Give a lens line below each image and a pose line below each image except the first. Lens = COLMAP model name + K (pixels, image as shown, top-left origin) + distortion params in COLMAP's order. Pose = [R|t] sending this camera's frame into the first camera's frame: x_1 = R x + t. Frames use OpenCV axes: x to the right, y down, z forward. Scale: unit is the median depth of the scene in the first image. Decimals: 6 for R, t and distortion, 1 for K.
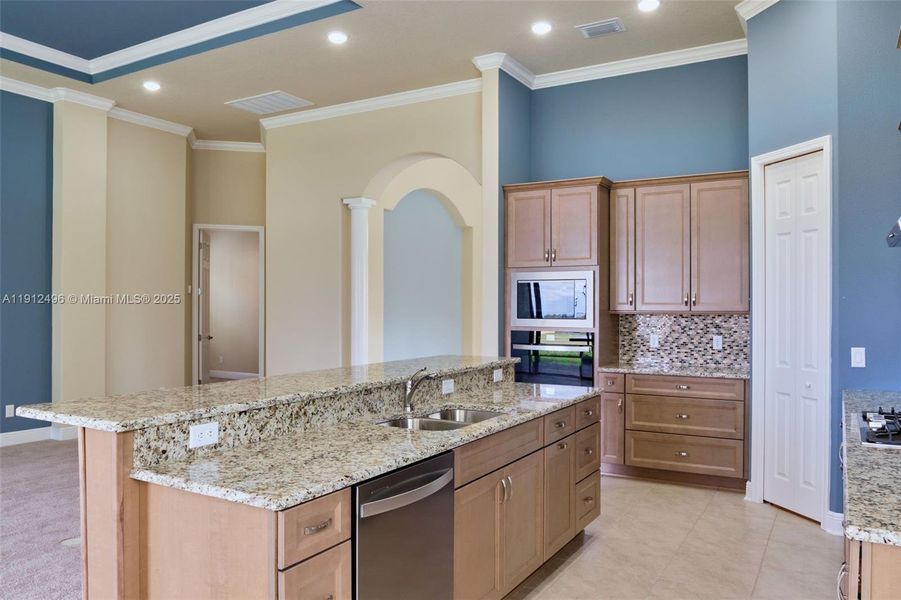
lens RADIAL K [[696.1, 0, 449.6], [0, 696.1, 301.2], [0, 0, 1]] dist [-0.048122, 0.007735]
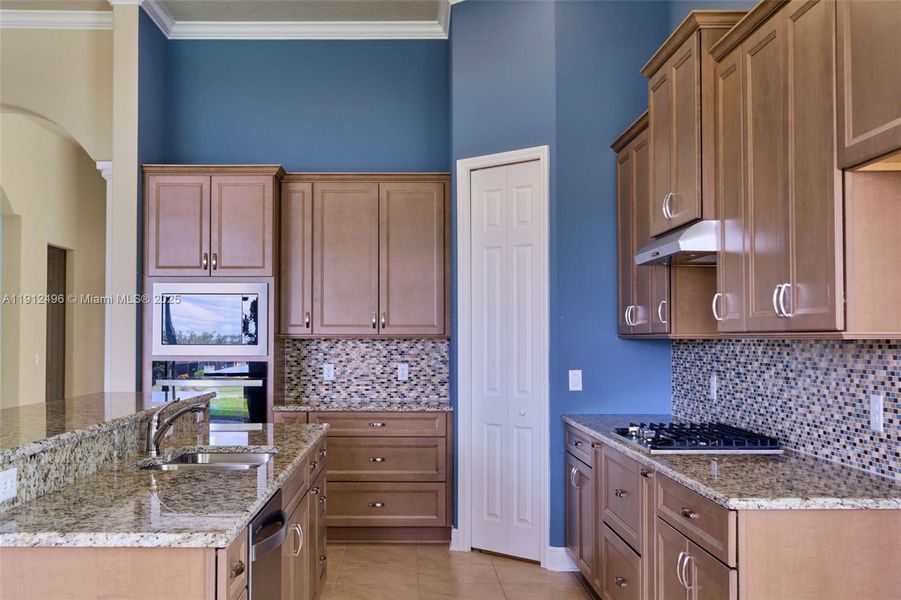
lens RADIAL K [[976.8, 0, 449.7], [0, 976.8, 303.0], [0, 0, 1]] dist [-0.020049, 0.000000]
pose [[0.851200, 0.018310, 0.524522, -0.198349], [-0.002693, 0.999531, -0.030521, 0.011840], [-0.524834, 0.024567, 0.850850, -0.052501]]
